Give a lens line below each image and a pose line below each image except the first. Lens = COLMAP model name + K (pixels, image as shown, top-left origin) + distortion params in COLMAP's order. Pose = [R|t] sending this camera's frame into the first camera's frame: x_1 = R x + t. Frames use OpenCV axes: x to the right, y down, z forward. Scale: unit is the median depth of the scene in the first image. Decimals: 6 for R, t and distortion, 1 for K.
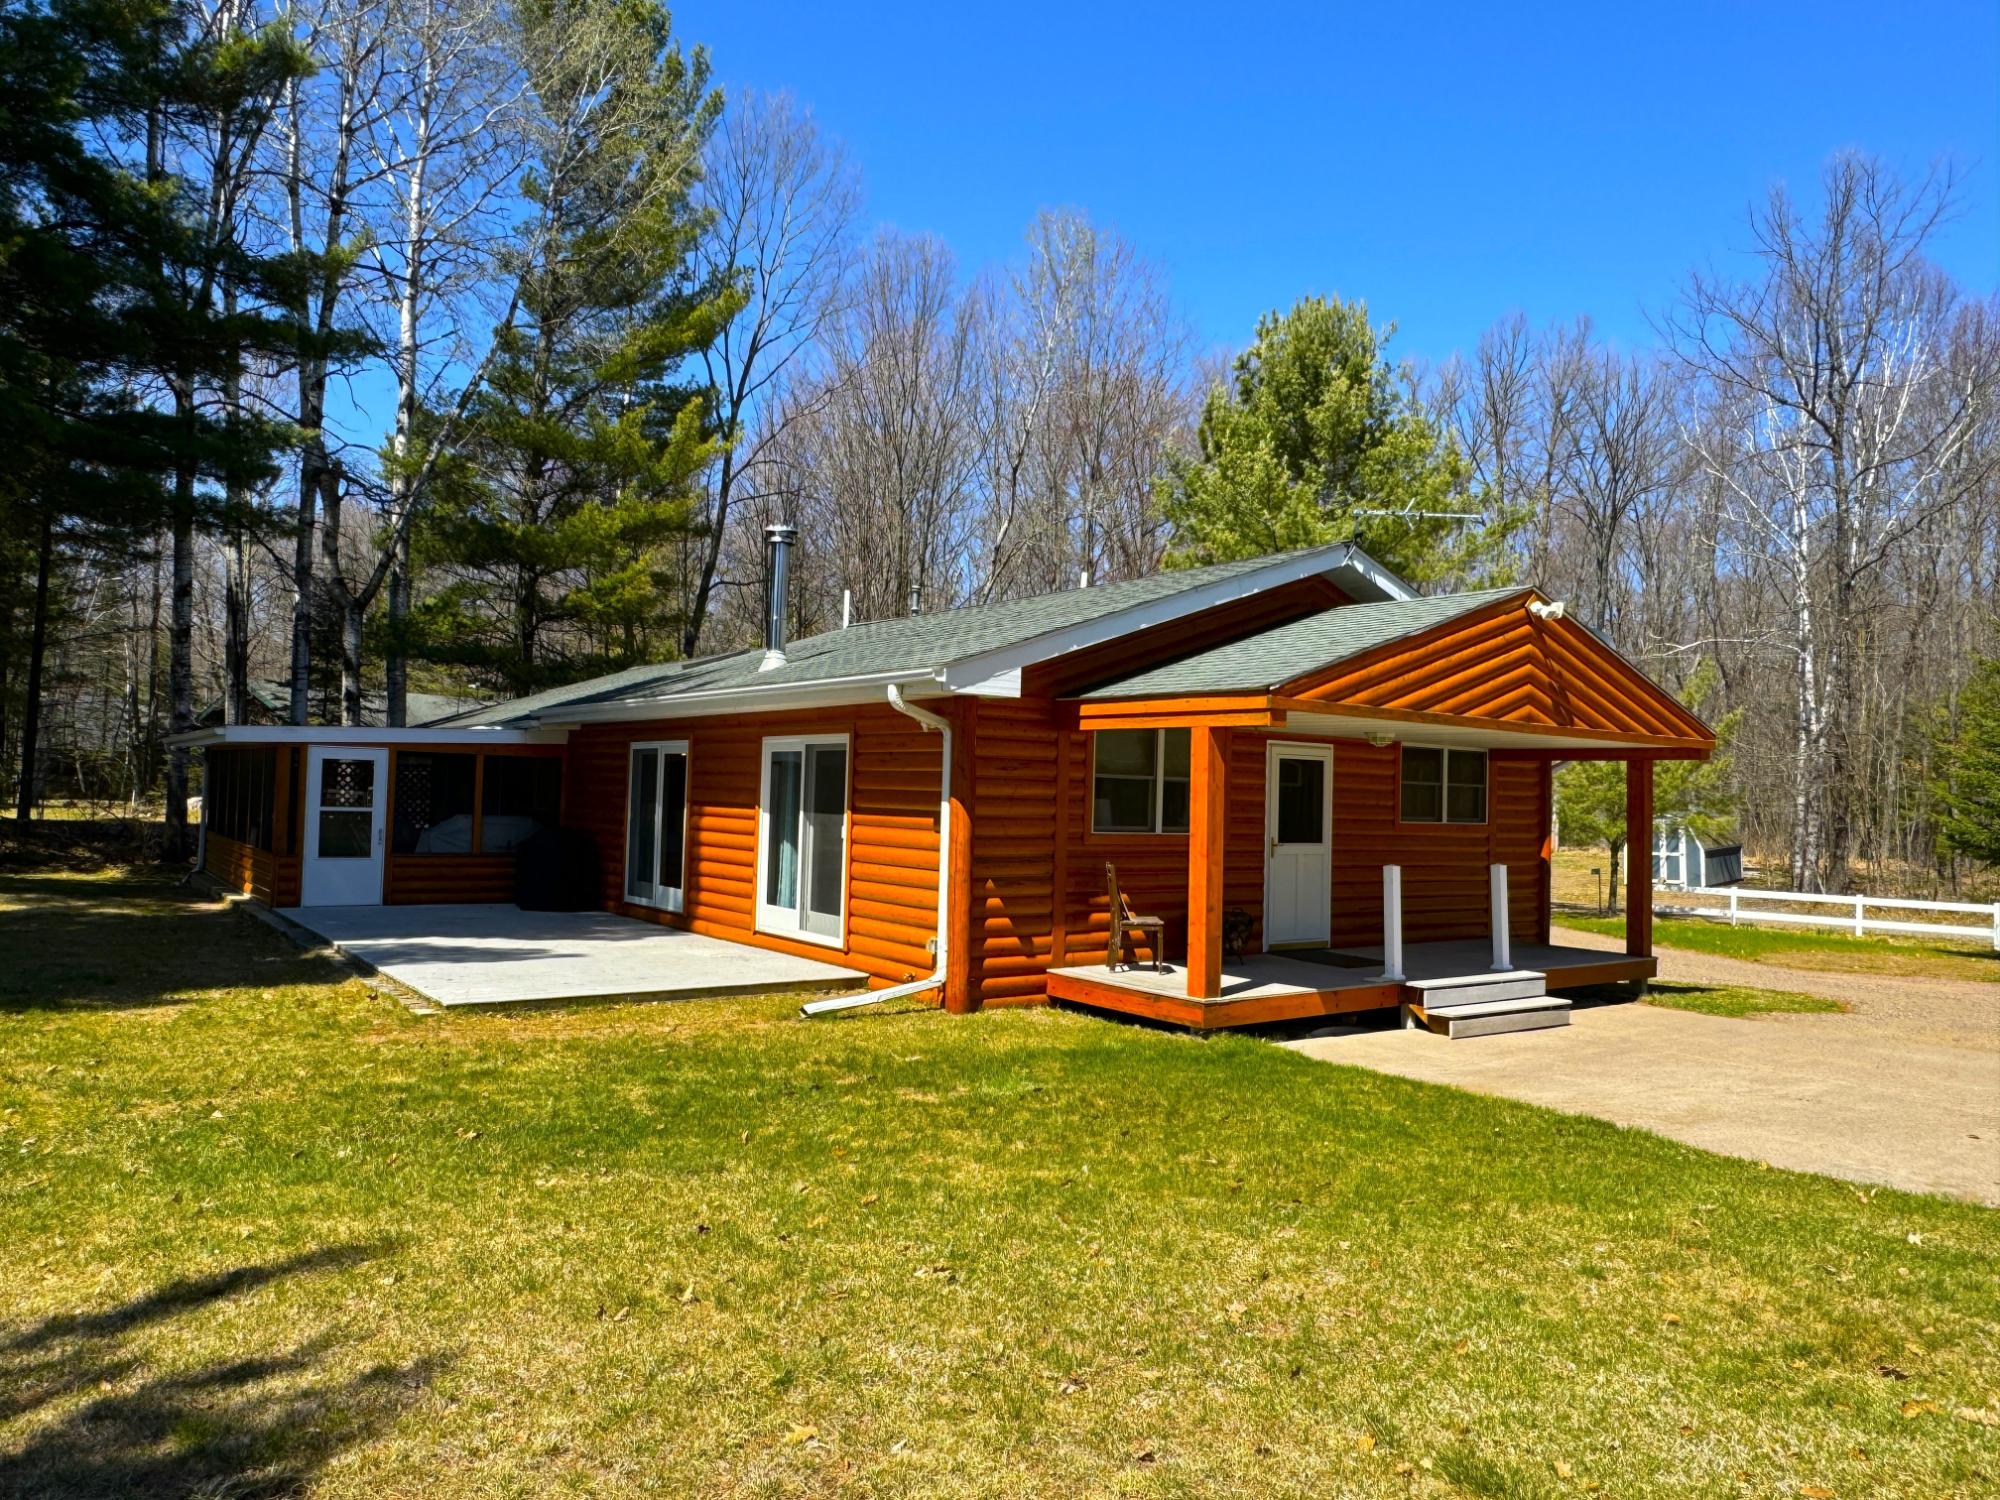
lens RADIAL K [[1351.7, 0, 999.7], [0, 1351.7, 746.2], [0, 0, 1]] dist [-0.001418, 0.000095]
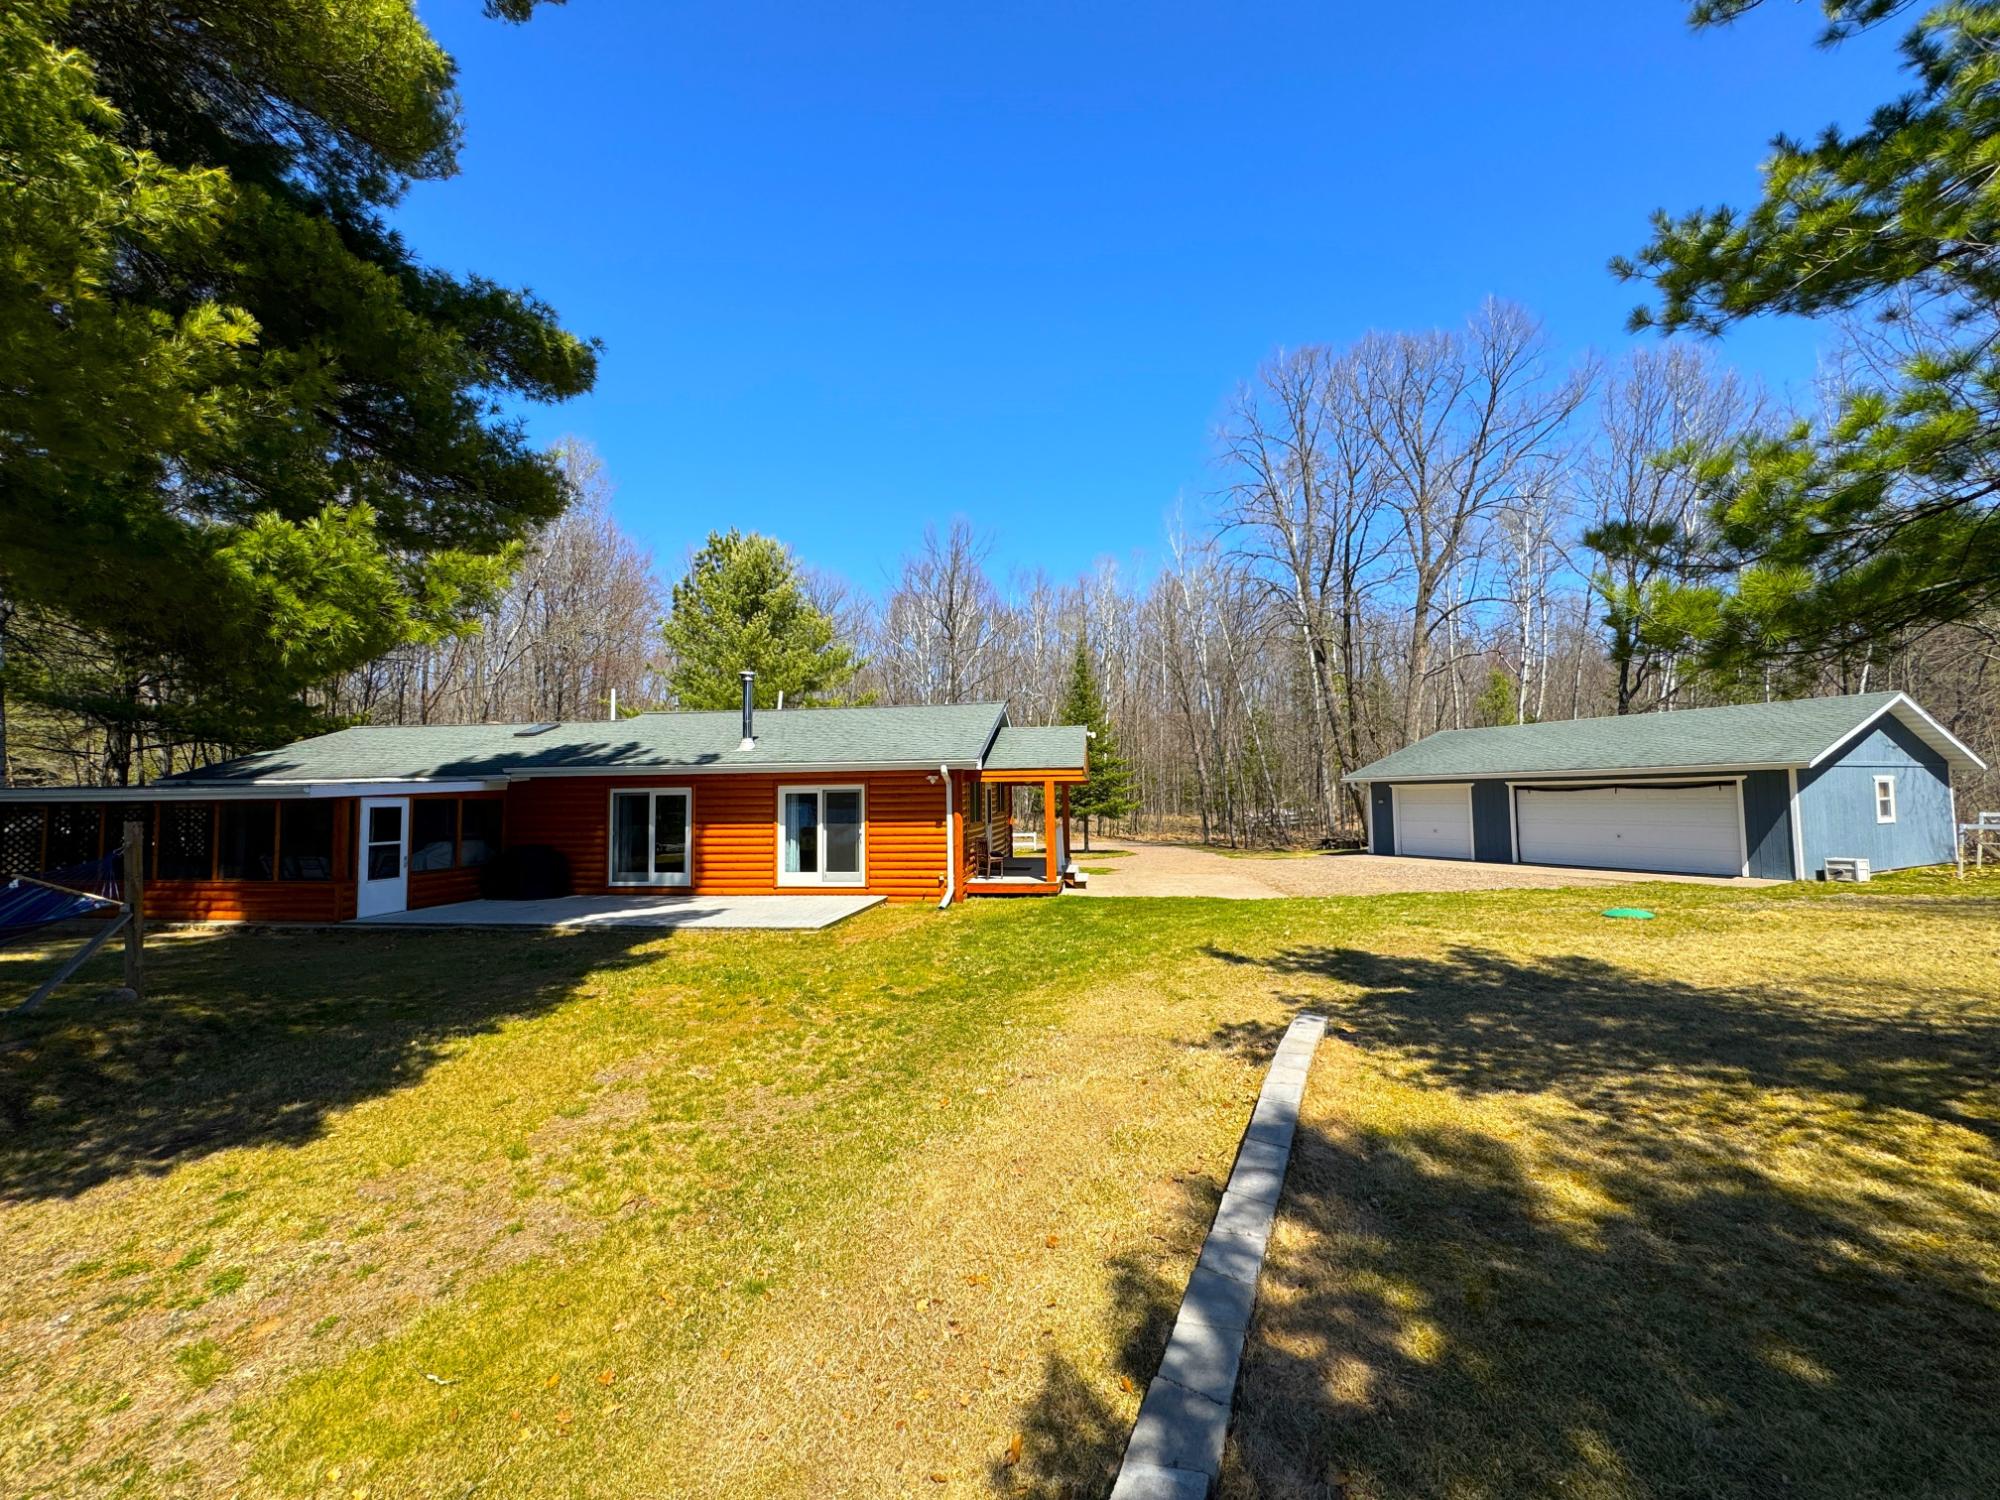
lens RADIAL K [[811.2, 0, 1004.1], [0, 811.2, 750.2], [0, 0, 1]] dist [-0.000329, -0.000009]
pose [[0.688324, 0.005006, 0.725387, -0.794242], [0.007207, 0.999880, -0.013739, -0.039725], [-0.725368, 0.014684, 0.688205, -0.033041]]
